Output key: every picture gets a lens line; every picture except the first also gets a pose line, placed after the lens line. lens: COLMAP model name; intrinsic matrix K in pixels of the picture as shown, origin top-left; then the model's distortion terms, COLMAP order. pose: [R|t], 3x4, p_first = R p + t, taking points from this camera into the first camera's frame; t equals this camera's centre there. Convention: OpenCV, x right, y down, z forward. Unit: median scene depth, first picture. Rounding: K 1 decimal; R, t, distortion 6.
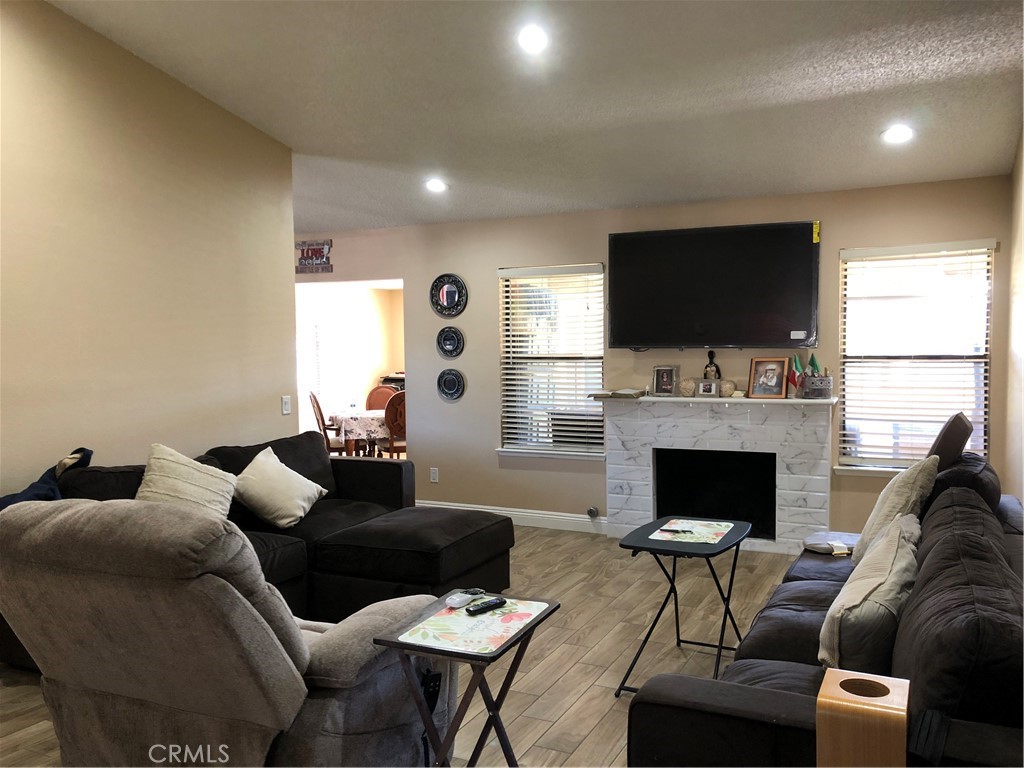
lens RADIAL K [[846.9, 0, 512.8], [0, 846.9, 385.0], [0, 0, 1]] dist [0.008260, 0.002216]
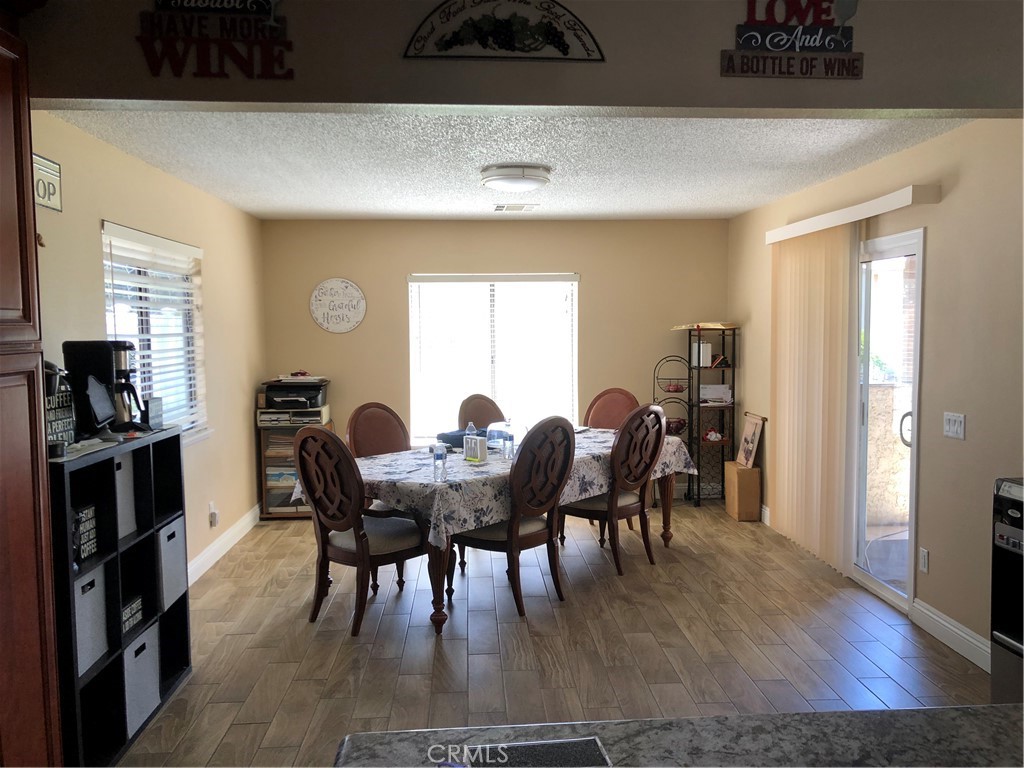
lens RADIAL K [[846.9, 0, 512.3], [0, 846.9, 383.4], [0, 0, 1]] dist [0.008260, 0.002216]
pose [[0.877221, -0.031297, 0.479066, -0.475746], [0.025812, 0.999504, 0.018031, -0.027320], [-0.479393, -0.003452, 0.877594, 0.769298]]
